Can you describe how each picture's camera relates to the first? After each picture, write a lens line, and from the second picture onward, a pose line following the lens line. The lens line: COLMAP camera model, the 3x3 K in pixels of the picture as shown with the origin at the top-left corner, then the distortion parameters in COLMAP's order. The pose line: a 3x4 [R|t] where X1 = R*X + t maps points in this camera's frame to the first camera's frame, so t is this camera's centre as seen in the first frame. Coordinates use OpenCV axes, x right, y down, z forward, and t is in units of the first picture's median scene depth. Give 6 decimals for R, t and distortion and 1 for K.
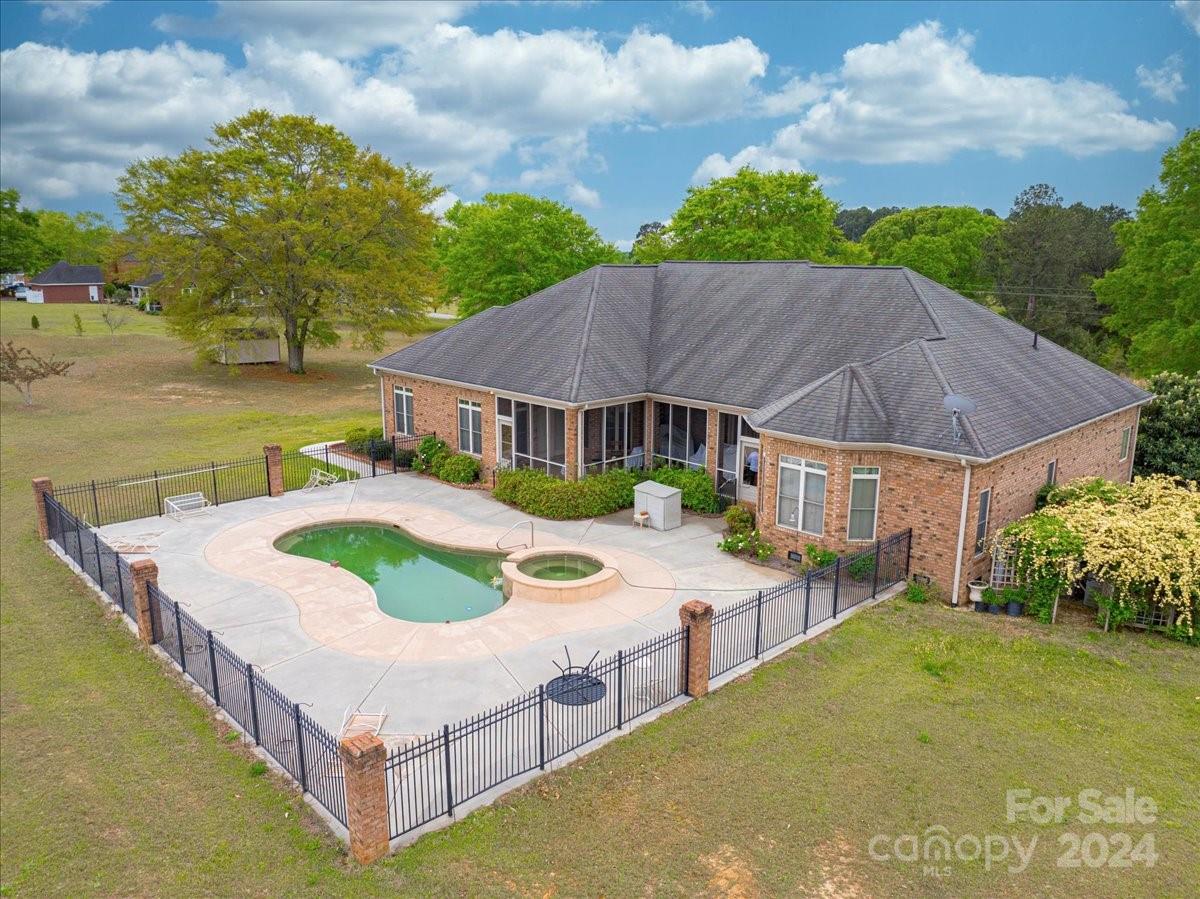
lens RADIAL K [[893.8, 0, 600.0], [0, 893.8, 449.5], [0, 0, 1]] dist [-0.036013, -0.004378]
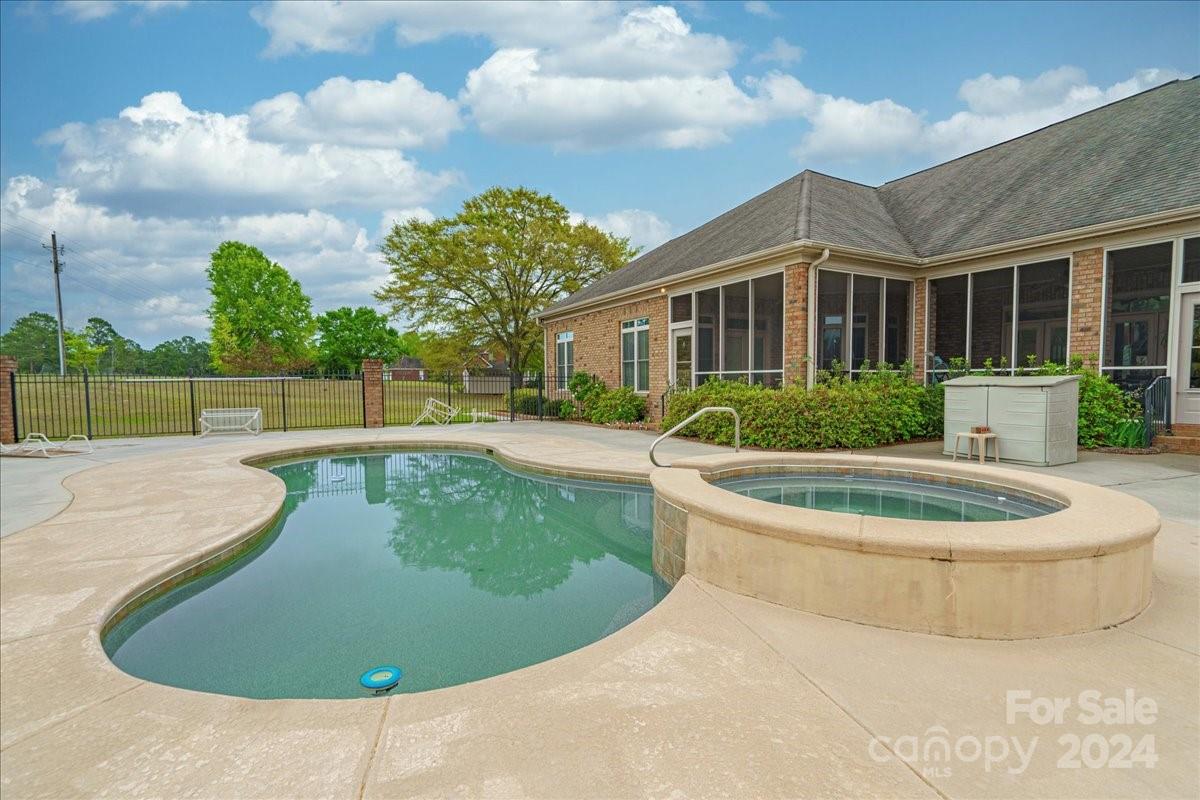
lens RADIAL K [[549.5, 0, 598.8], [0, 549.5, 407.0], [0, 0, 1]] dist [-0.000279, 0.000854]
pose [[0.965555, 0.002164, -0.260188, -0.057890], [-0.047524, 0.984611, -0.168172, 0.101733], [0.255821, 0.174745, 0.950800, 0.593493]]
